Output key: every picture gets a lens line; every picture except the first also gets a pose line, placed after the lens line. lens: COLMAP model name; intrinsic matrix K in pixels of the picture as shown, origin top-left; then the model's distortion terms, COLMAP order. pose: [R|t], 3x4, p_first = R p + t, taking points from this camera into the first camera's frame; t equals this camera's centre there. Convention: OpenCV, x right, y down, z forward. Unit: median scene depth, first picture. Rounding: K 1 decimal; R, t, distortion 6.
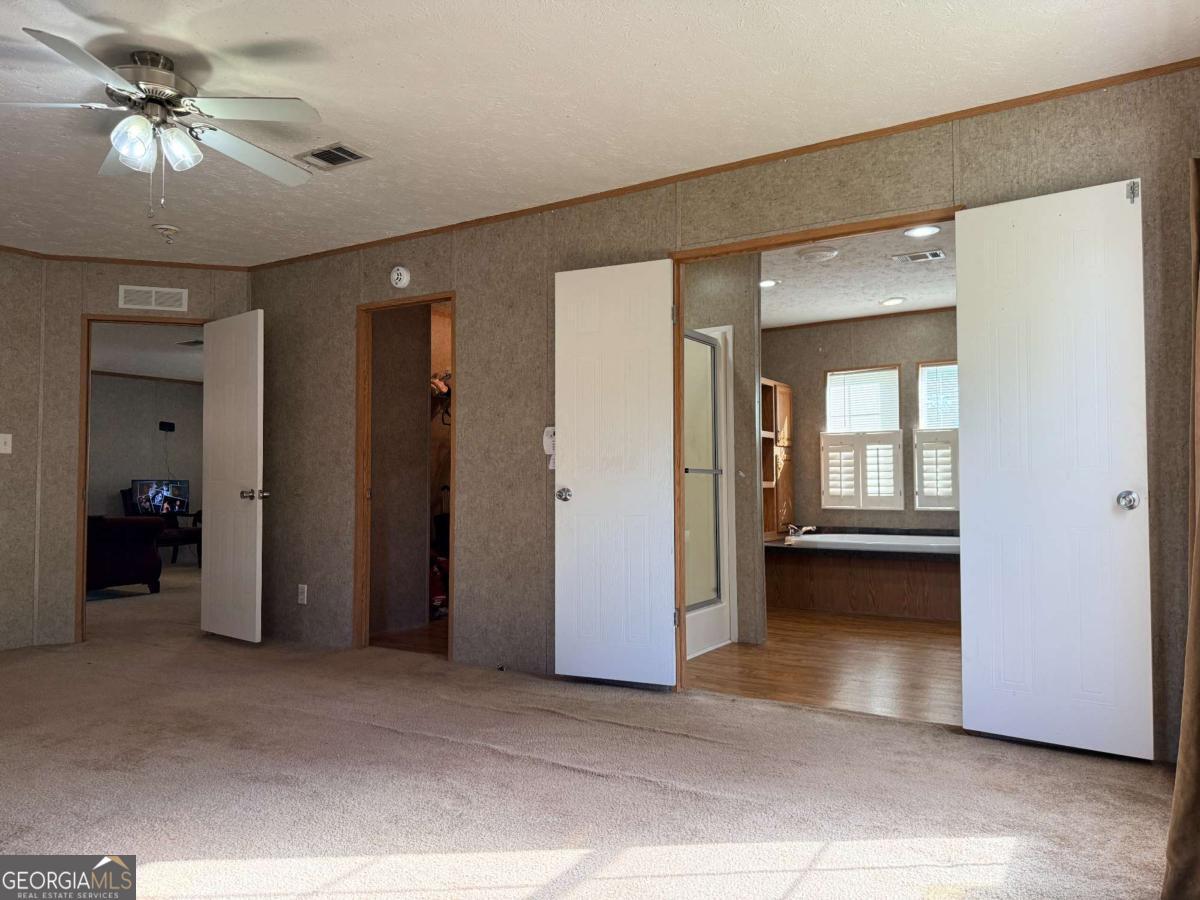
lens RADIAL K [[835.7, 0, 597.9], [0, 835.7, 449.1], [0, 0, 1]] dist [0.036728, -0.052752]
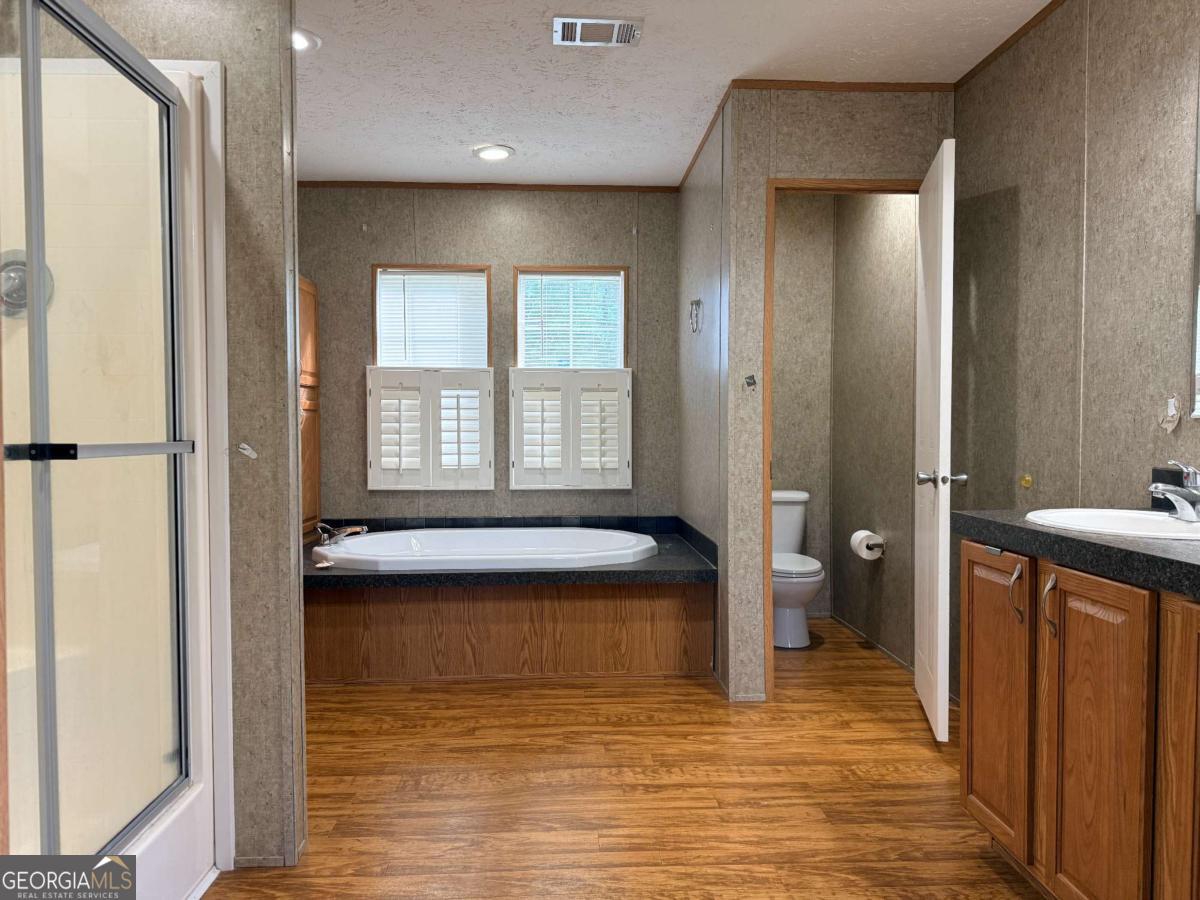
lens RADIAL K [[835.7, 0, 594.7], [0, 835.7, 453.3], [0, 0, 1]] dist [0.036728, -0.052752]
pose [[0.825895, -0.010987, 0.563716, 0.060265], [-0.028573, 0.997710, 0.061308, 0.001515], [-0.563099, -0.066741, 0.823690, 0.417458]]
